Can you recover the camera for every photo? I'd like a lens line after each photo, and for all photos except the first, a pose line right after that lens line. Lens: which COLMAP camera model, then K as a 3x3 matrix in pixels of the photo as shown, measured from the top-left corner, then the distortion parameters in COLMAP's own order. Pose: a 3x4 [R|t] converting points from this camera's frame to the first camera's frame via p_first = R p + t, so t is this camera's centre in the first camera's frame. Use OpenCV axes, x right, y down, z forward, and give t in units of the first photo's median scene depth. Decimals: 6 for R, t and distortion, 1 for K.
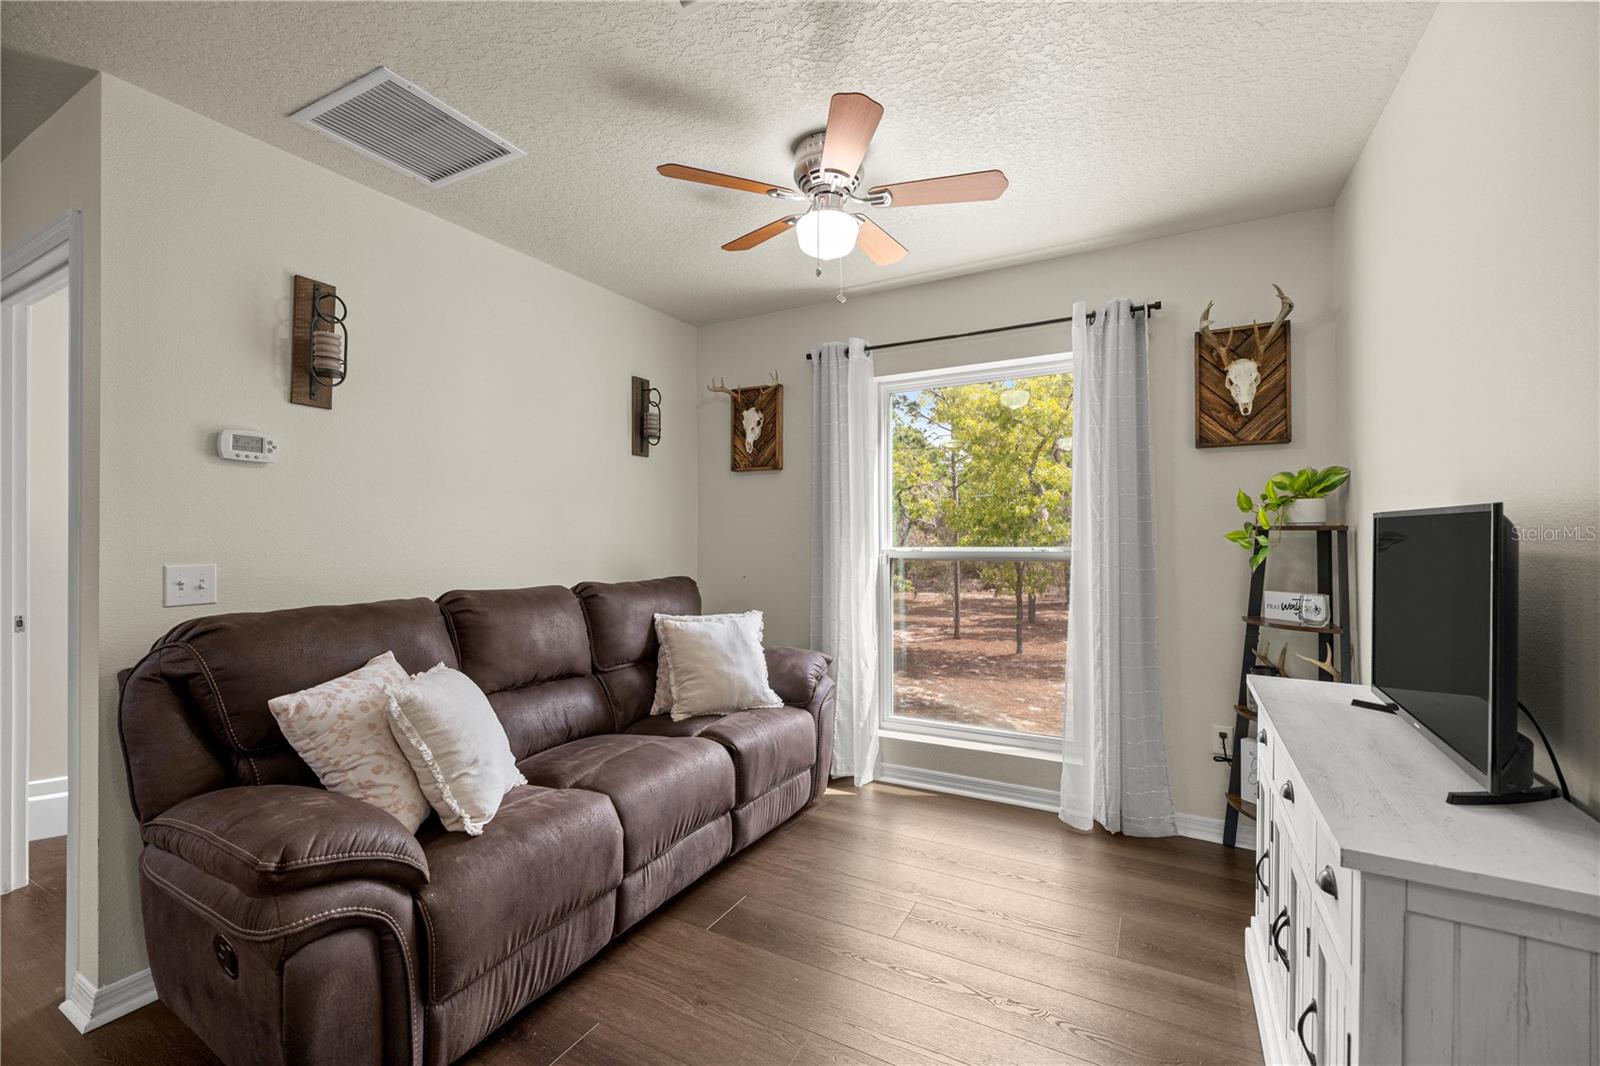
lens RADIAL K [[669.4, 0, 795.1], [0, 669.4, 540.1], [0, 0, 1]] dist [0.000063, -0.000034]
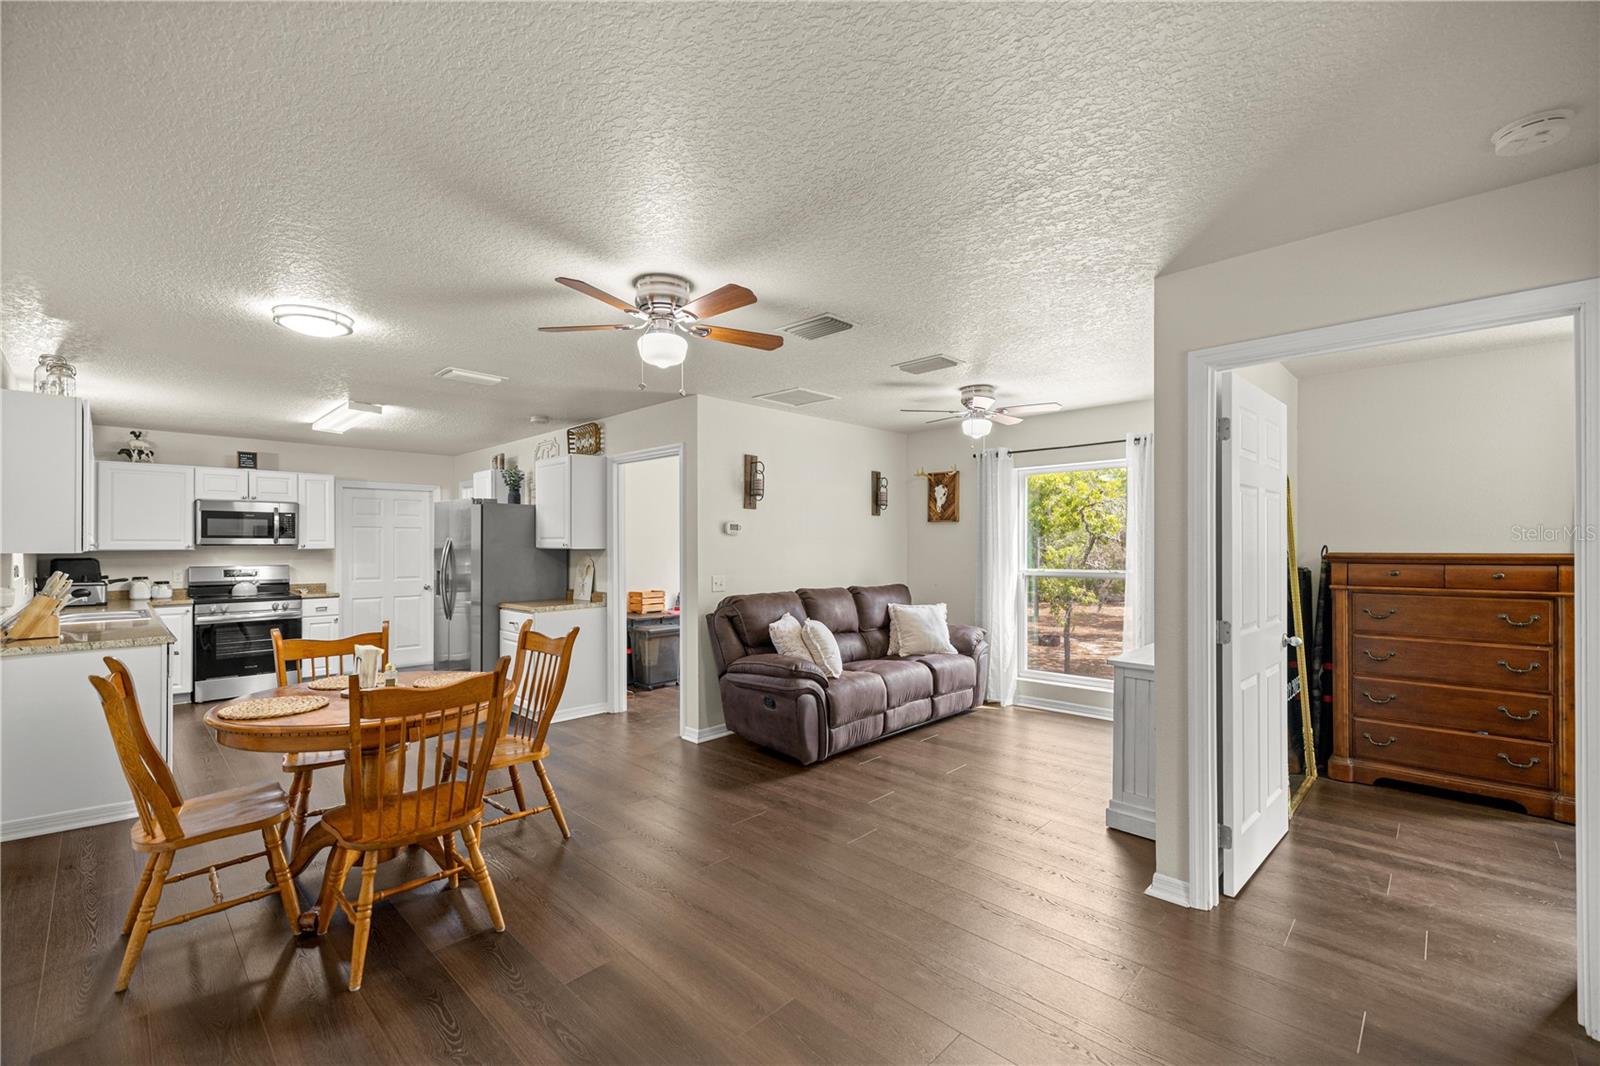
lens RADIAL K [[669.4, 0, 795.1], [0, 669.4, 540.1], [0, 0, 1]] dist [0.000063, -0.000034]
pose [[0.962576, -0.001461, -0.271006, 0.053493], [-0.002648, 0.999887, -0.014798, -0.043231], [0.270997, 0.014962, 0.962464, -0.961188]]
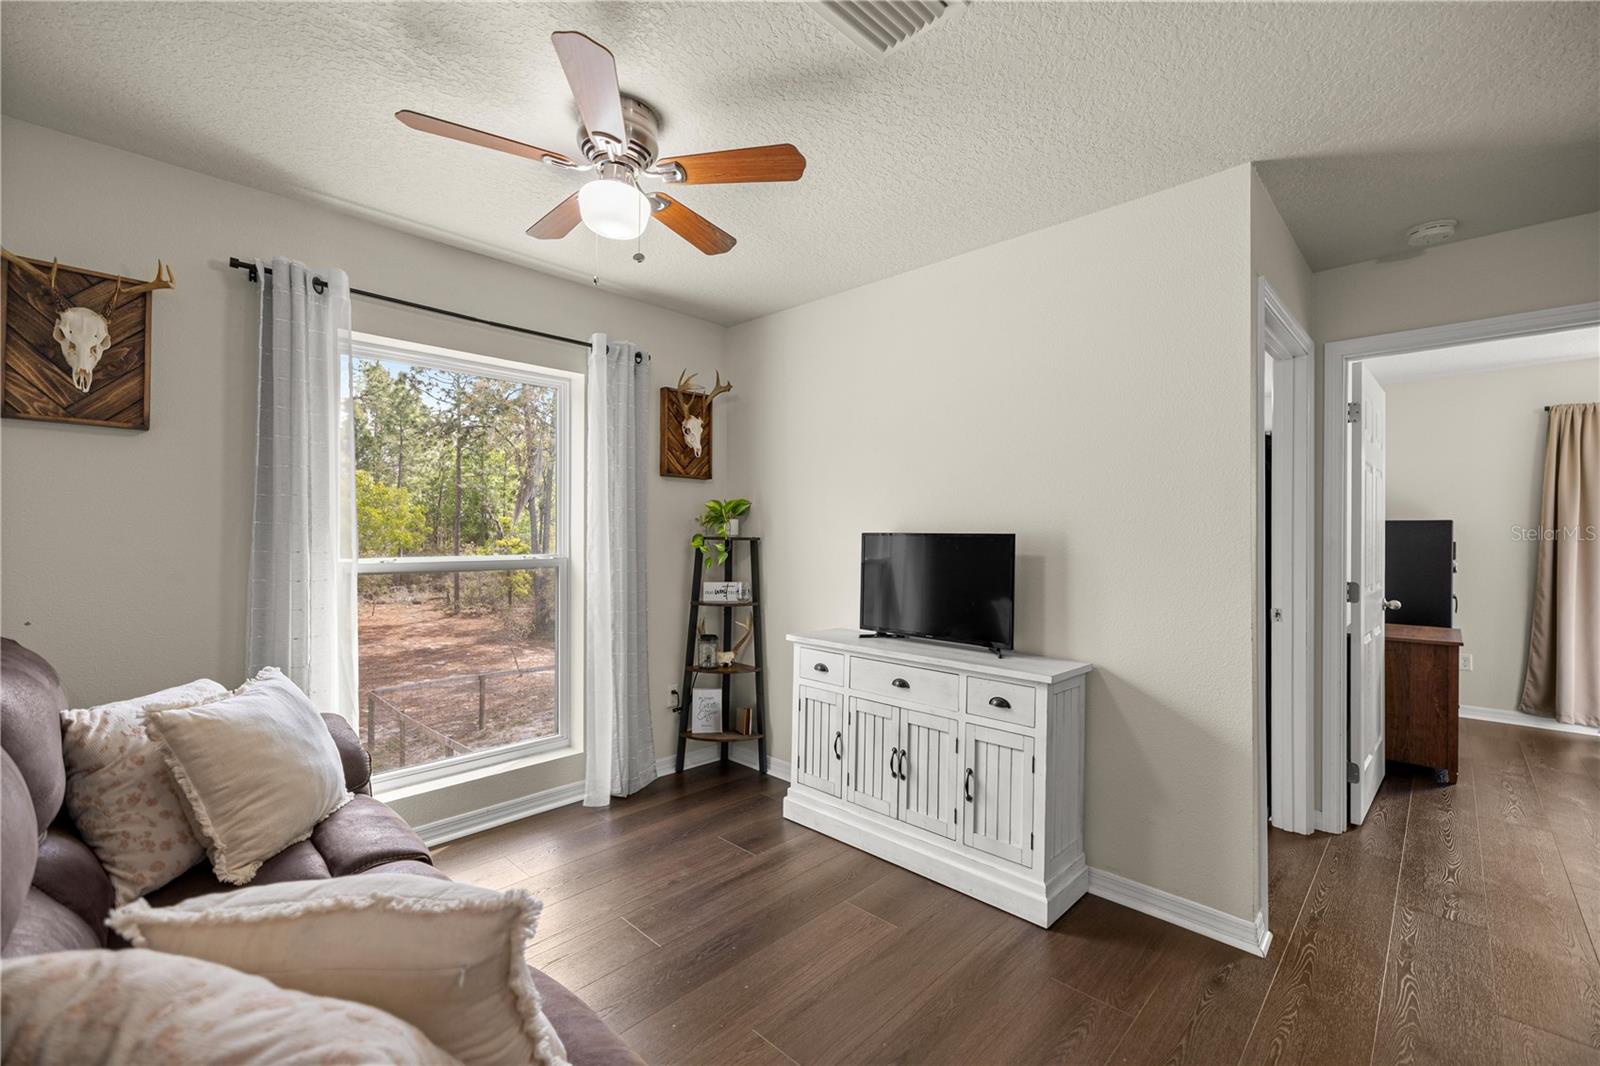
lens RADIAL K [[667.3, 0, 800.0], [0, 667.3, 533.0], [0, 0, 1]] dist [0.000025, -0.000286]
pose [[0.266322, 0.009279, 0.963839, -0.569534], [-0.004702, 0.999954, -0.008327, -0.016628], [-0.963873, -0.002314, 0.266353, 0.392538]]
